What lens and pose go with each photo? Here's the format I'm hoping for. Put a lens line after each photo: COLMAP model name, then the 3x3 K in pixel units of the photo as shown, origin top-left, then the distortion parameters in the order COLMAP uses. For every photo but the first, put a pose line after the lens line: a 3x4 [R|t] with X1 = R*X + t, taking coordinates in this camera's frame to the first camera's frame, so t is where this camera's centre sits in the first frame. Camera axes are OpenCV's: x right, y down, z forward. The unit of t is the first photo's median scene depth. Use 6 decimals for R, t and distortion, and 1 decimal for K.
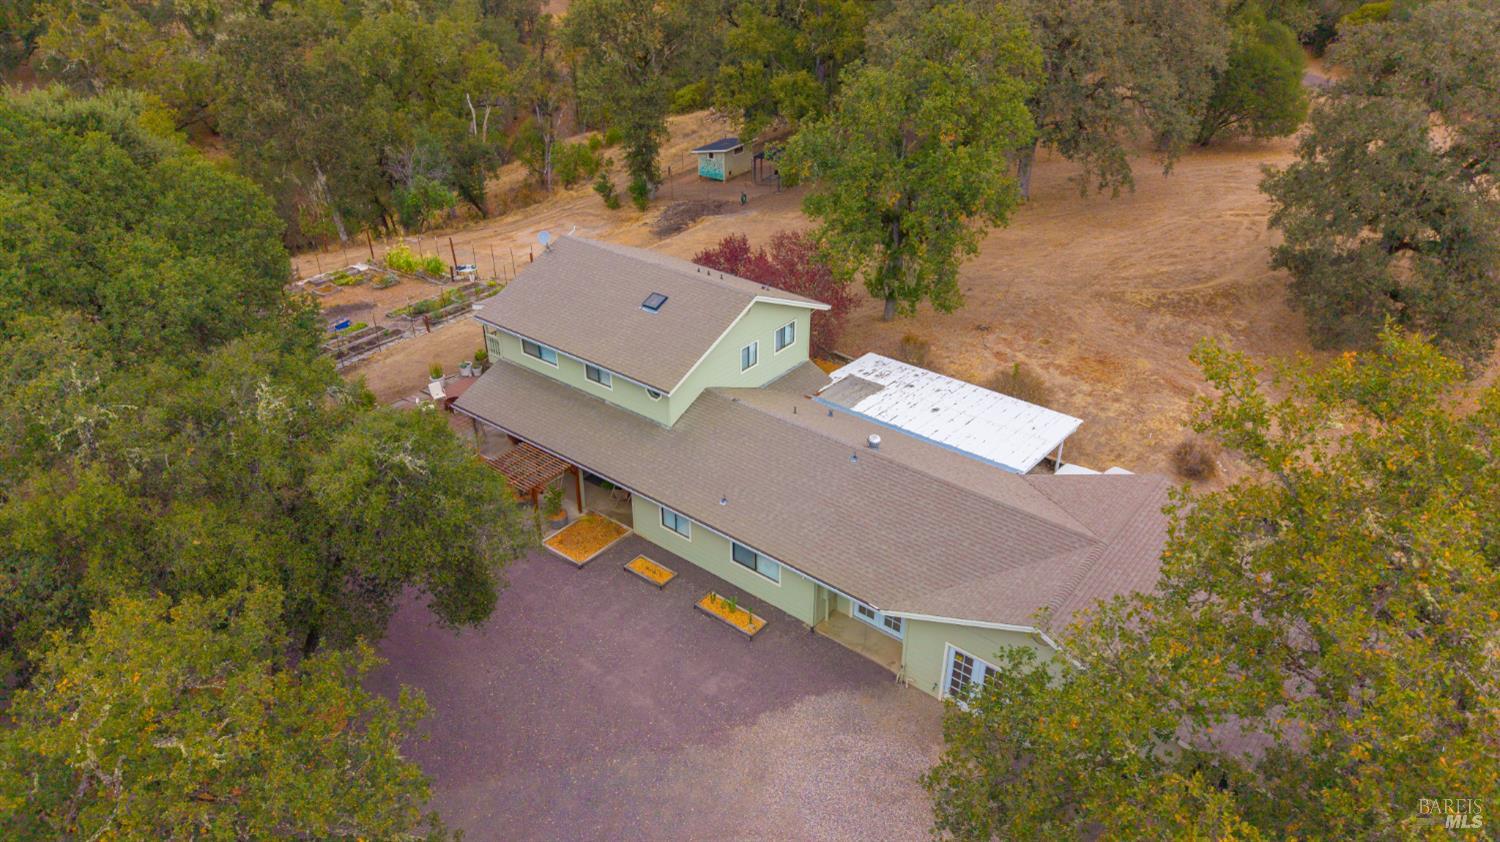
lens RADIAL K [[1053.2, 0, 750.0], [0, 1053.2, 421.0], [0, 0, 1]] dist [0.003582, 0.000359]
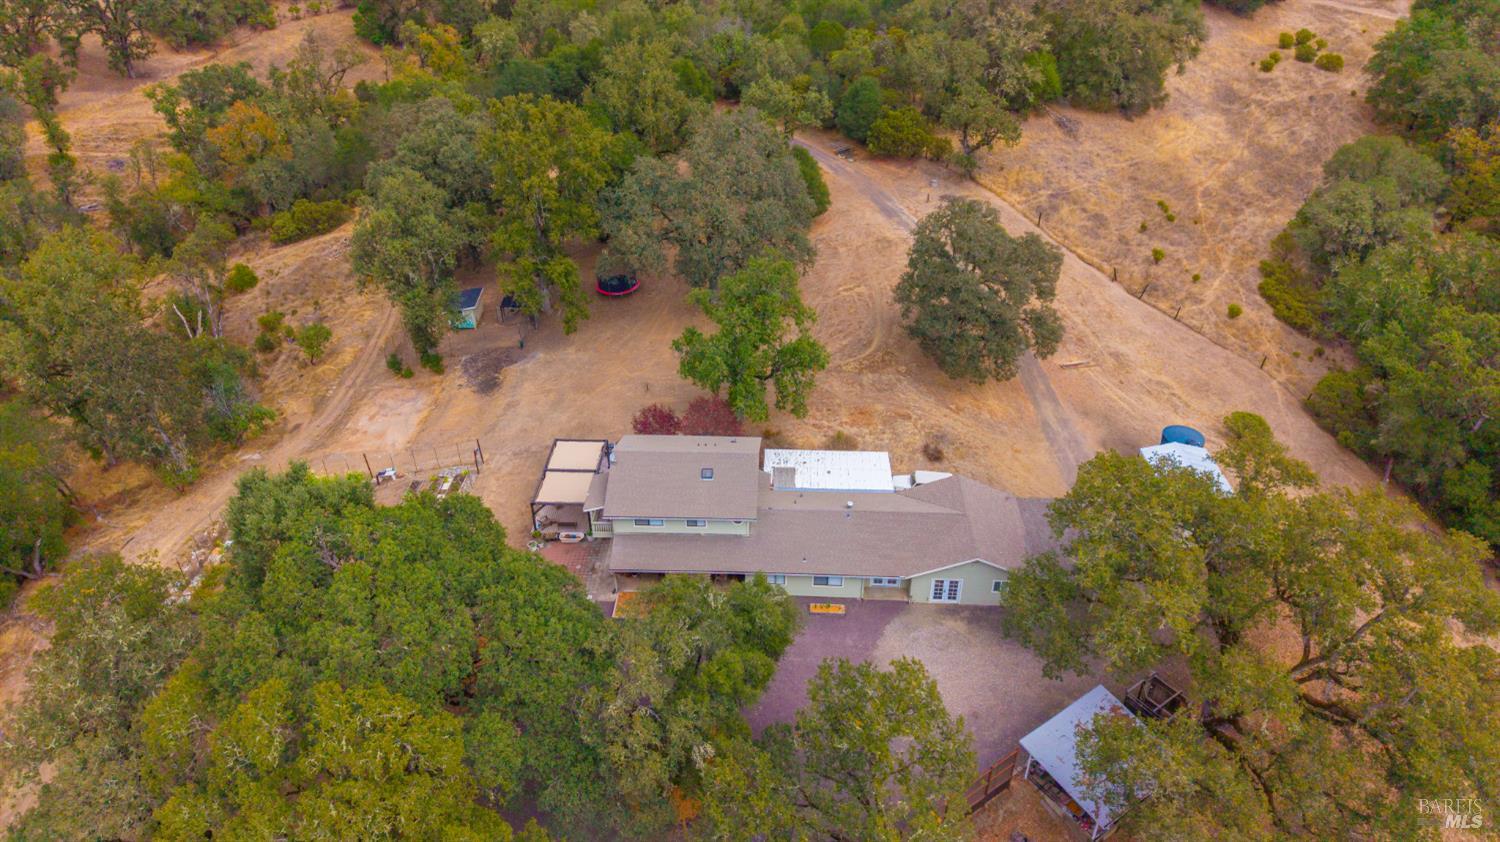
lens RADIAL K [[1053.2, 0, 750.0], [0, 1053.2, 421.0], [0, 0, 1]] dist [0.003582, 0.000359]
pose [[0.782472, -0.332028, 0.526778, -0.972086], [0.282257, 0.943199, 0.175235, -0.502518], [-0.555040, 0.011570, 0.831743, -0.564741]]
